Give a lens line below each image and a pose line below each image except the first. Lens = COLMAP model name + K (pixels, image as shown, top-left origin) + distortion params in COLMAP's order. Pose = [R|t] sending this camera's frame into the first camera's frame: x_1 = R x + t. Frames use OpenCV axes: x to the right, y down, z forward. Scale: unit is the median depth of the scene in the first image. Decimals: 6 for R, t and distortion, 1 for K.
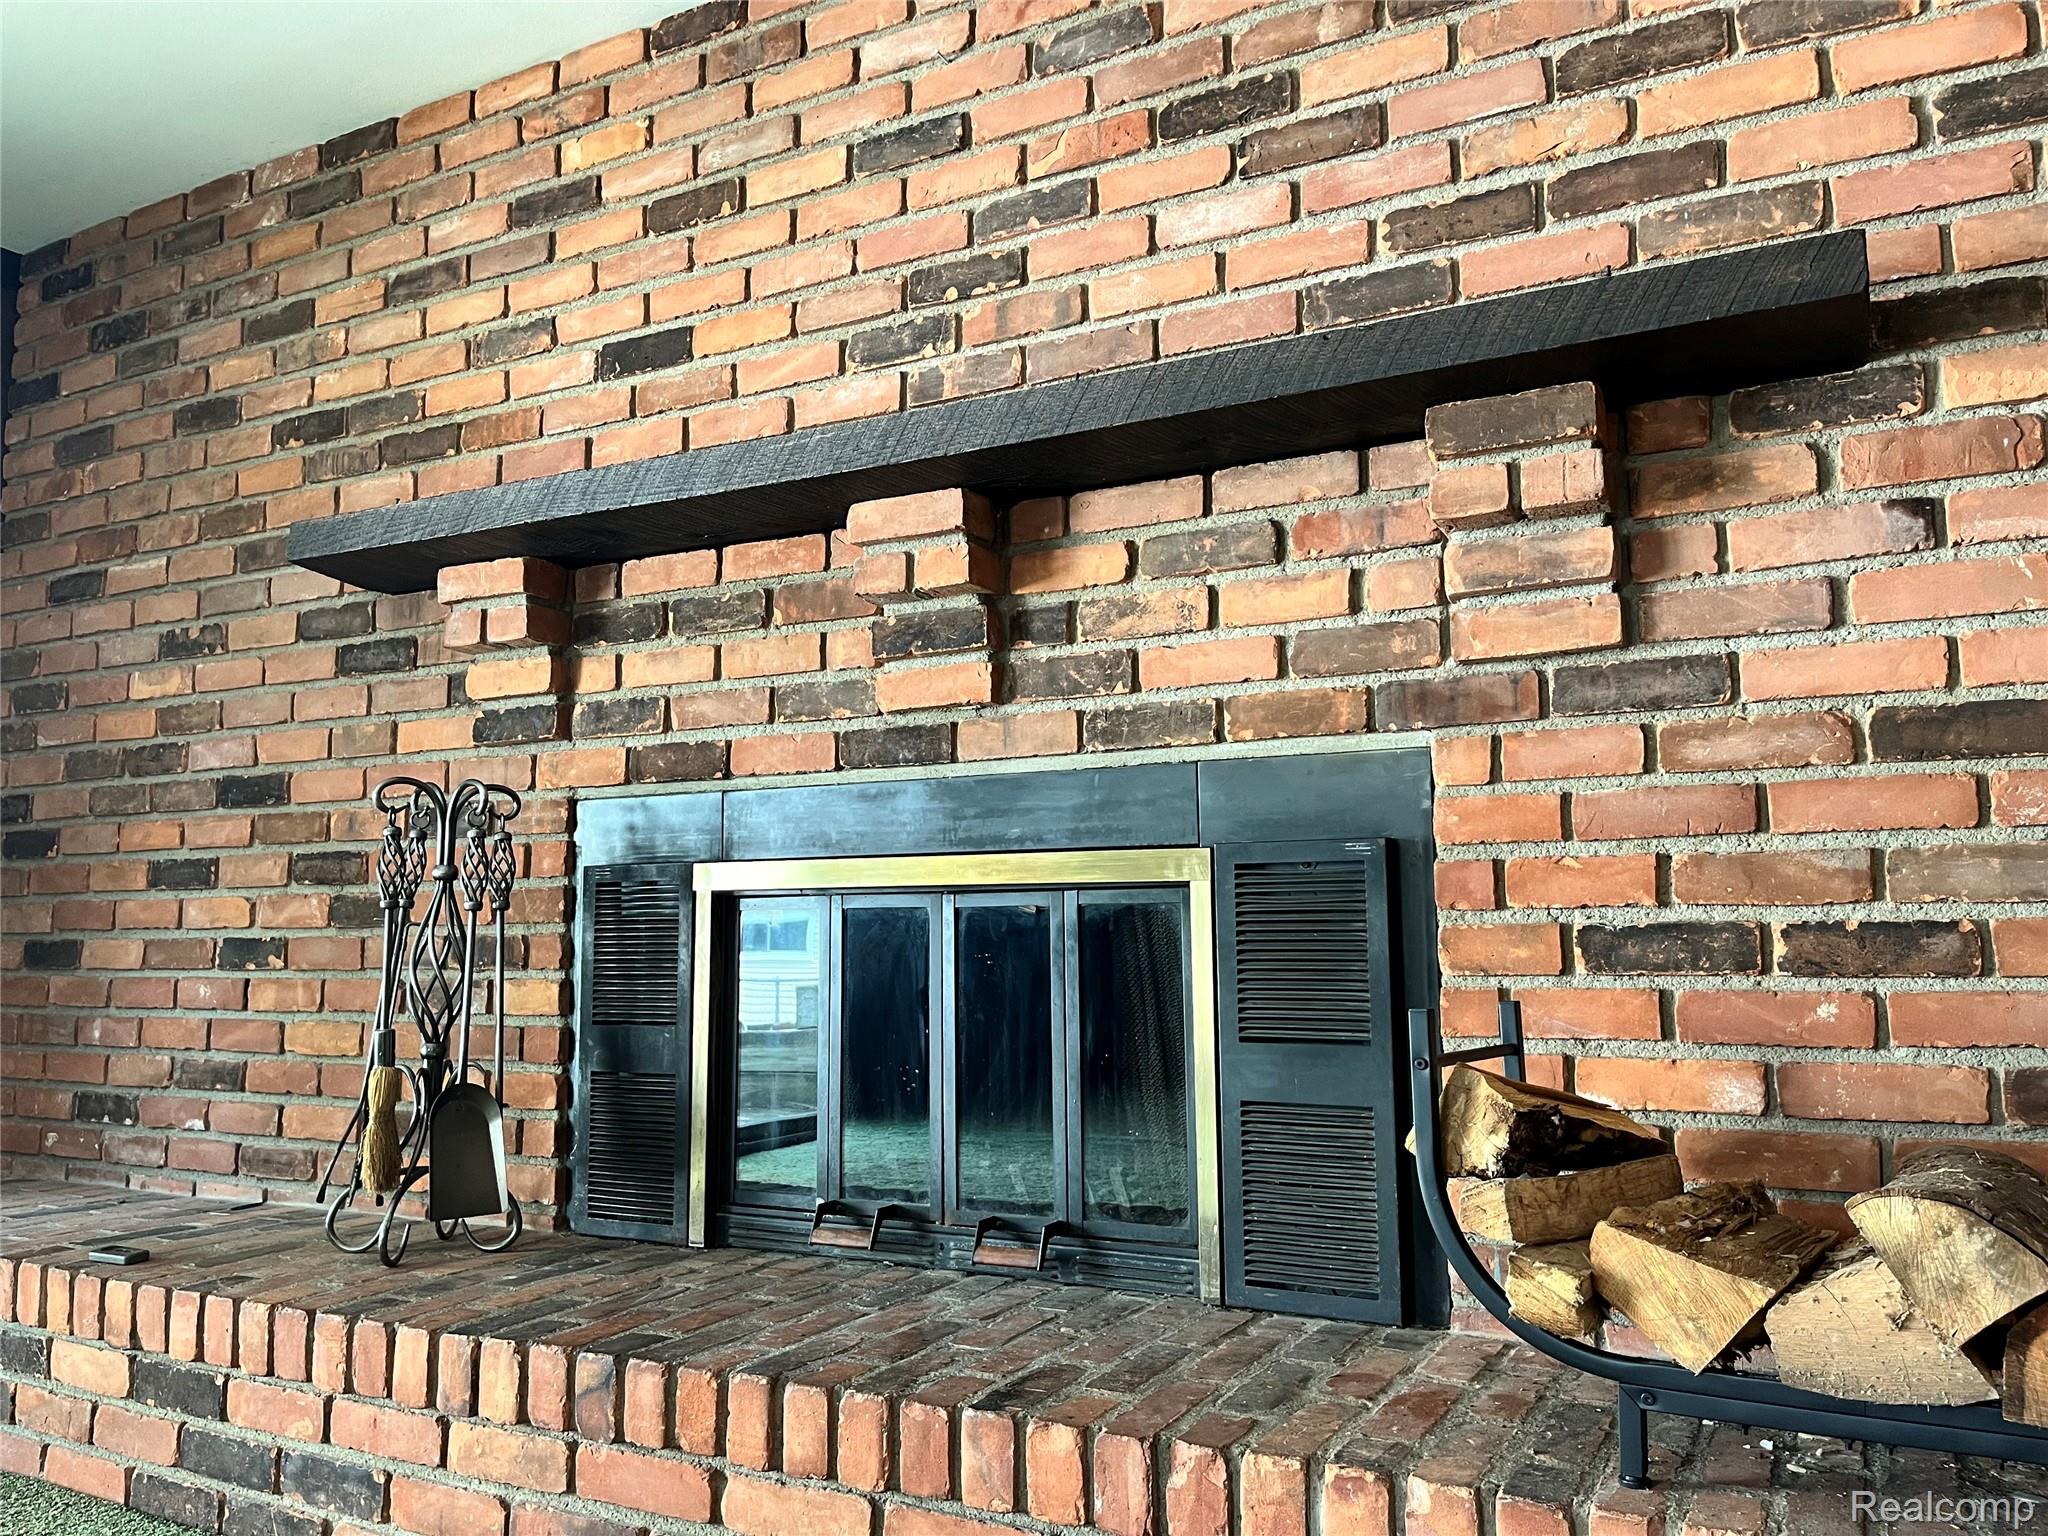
lens RADIAL K [[1558.6, 0, 1019.4], [0, 1558.6, 781.3], [0, 0, 1]] dist [0.064122, -0.089610]
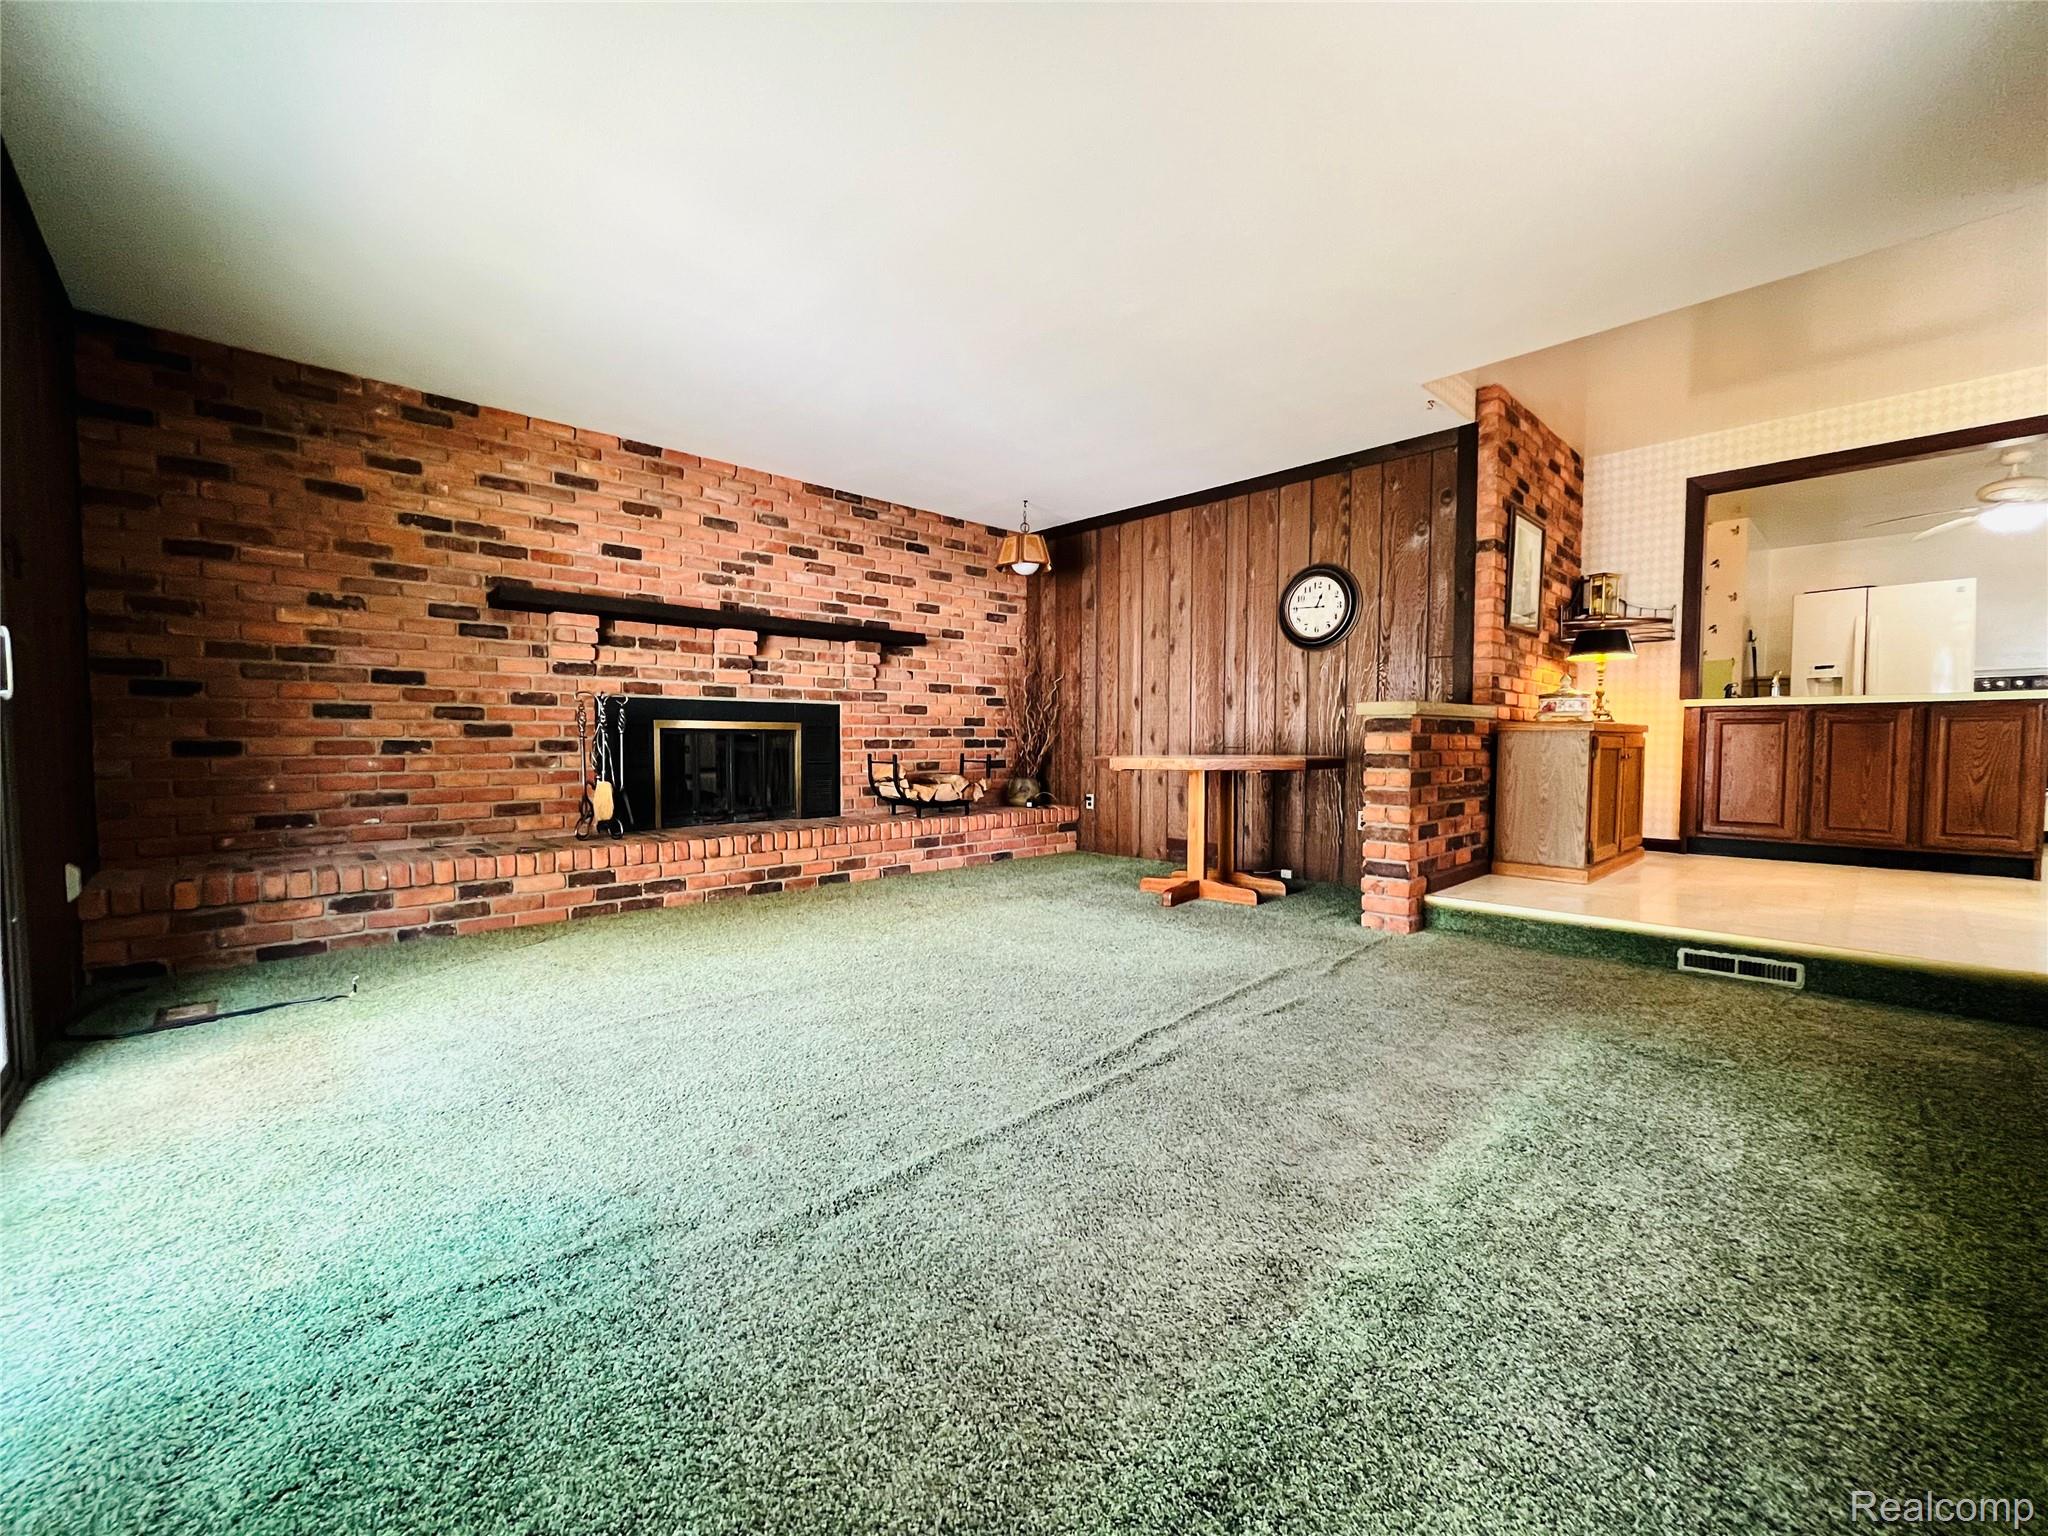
lens RADIAL K [[832.1, 0, 1032.8], [0, 832.1, 775.5], [0, 0, 1]] dist [-0.002725, 0.000085]
pose [[0.297388, -0.044596, 0.953714, -1.685060], [-0.110372, 0.990606, 0.080737, -0.063376], [-0.948355, -0.129273, 0.289673, -0.312635]]
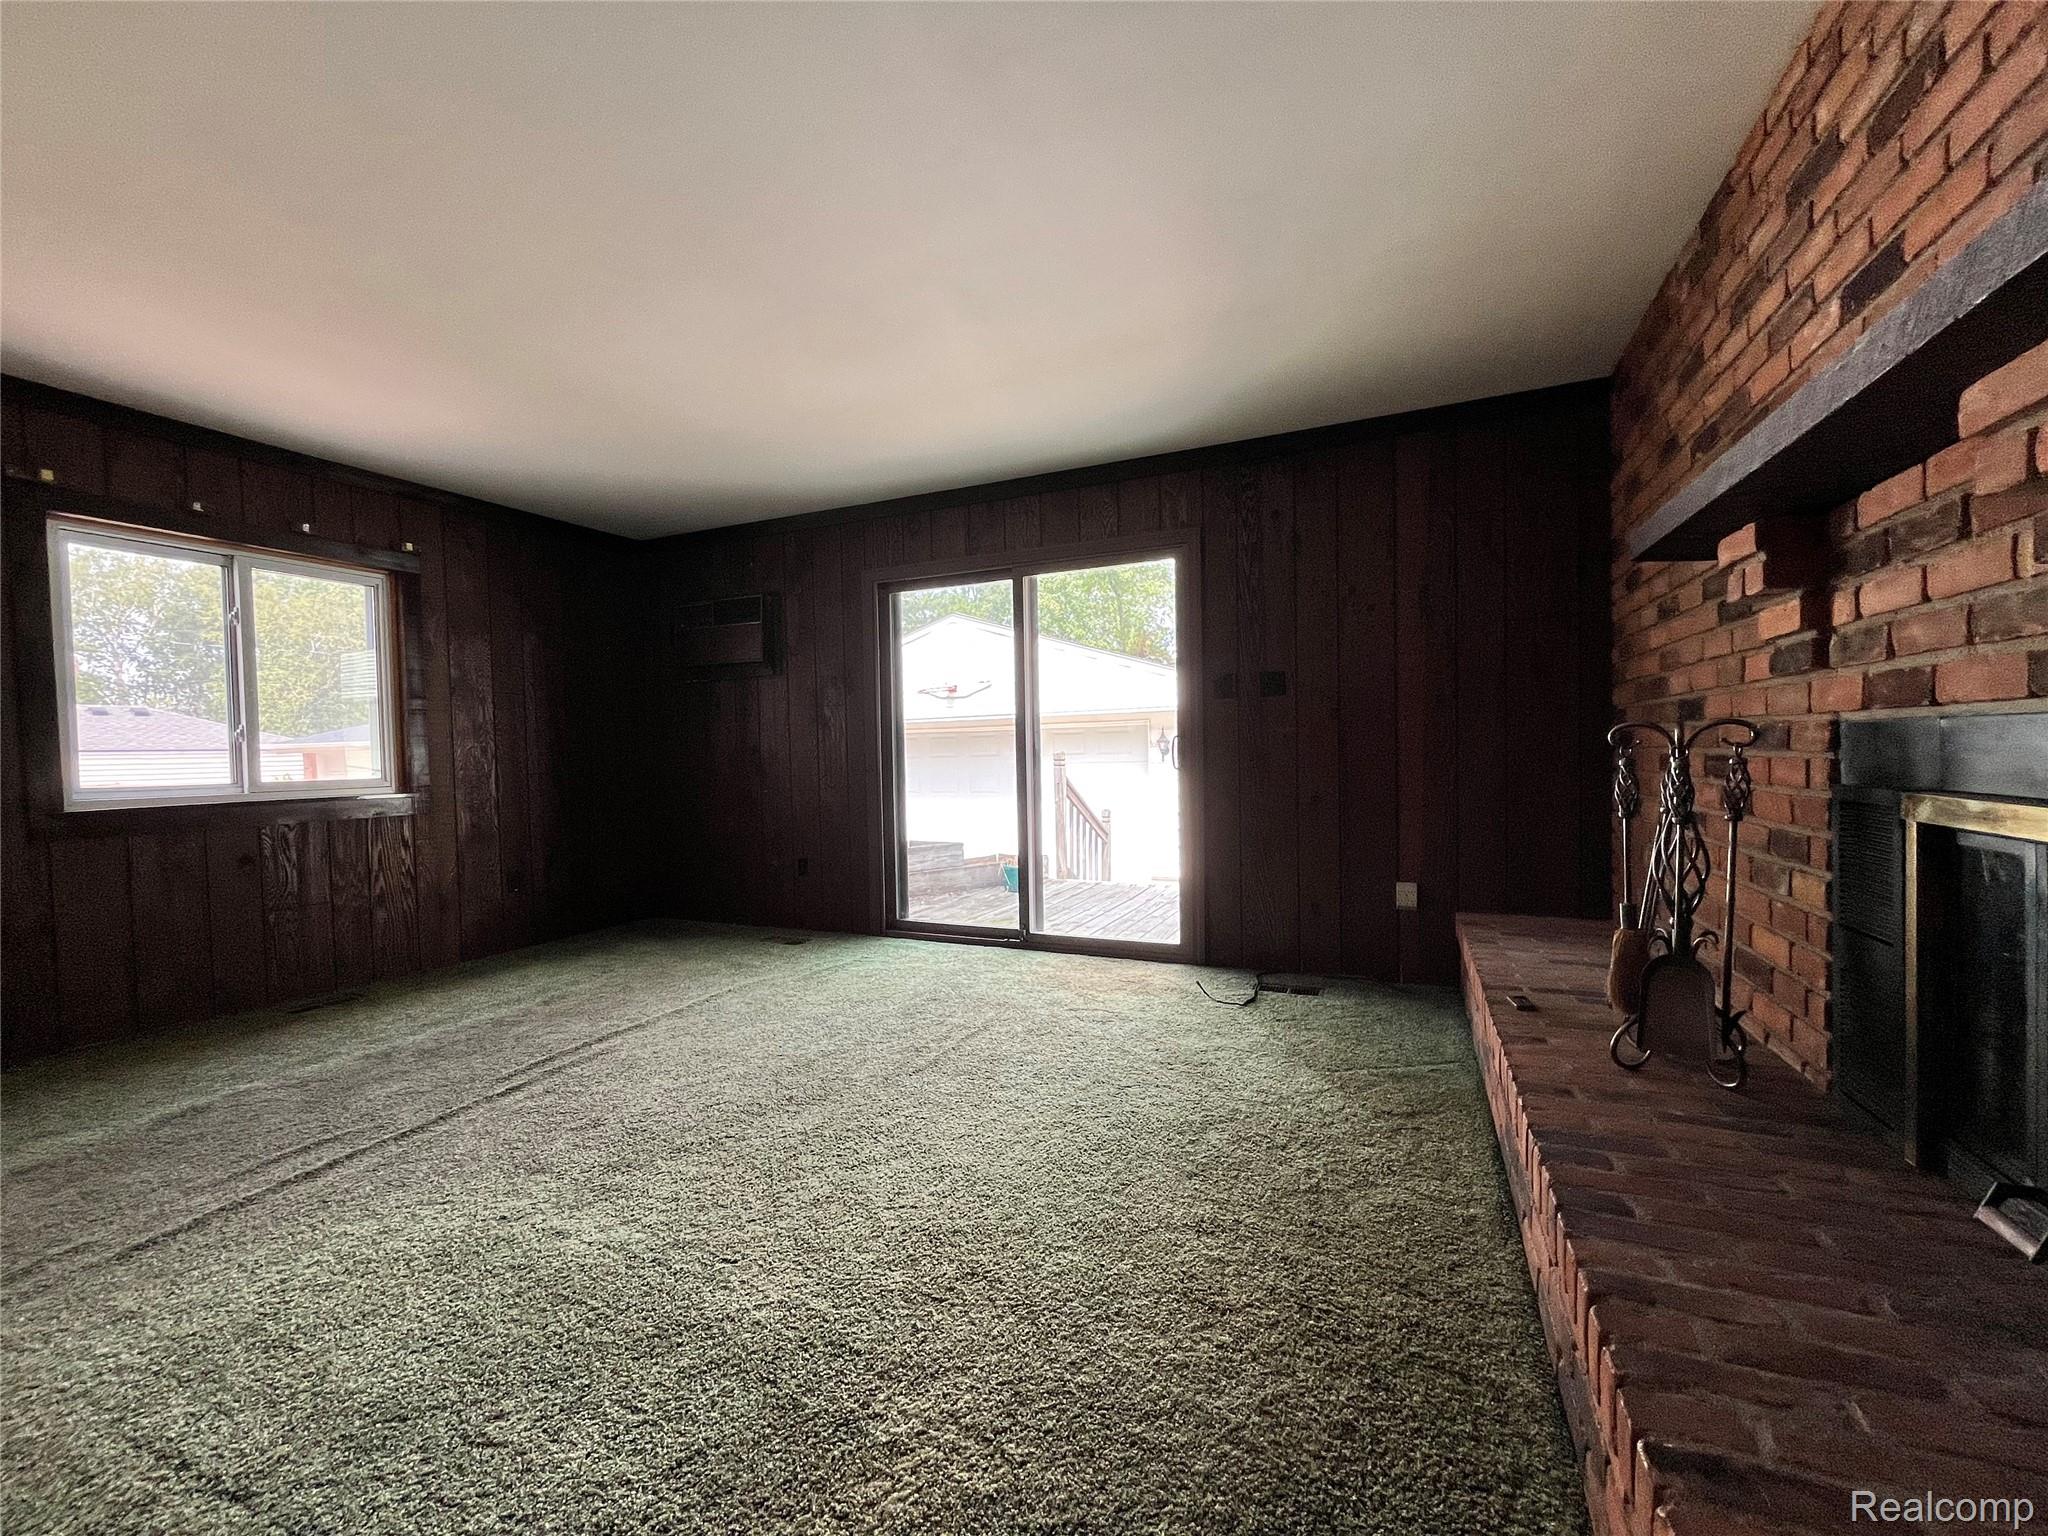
lens RADIAL K [[832.1, 0, 1027.3], [0, 832.1, 775.0], [0, 0, 1]] dist [-0.002725, 0.000085]
pose [[0.076142, 0.026904, -0.996734, 0.280235], [0.129981, 0.990838, 0.036675, -0.050605], [0.988589, -0.132349, 0.071947, 0.407995]]
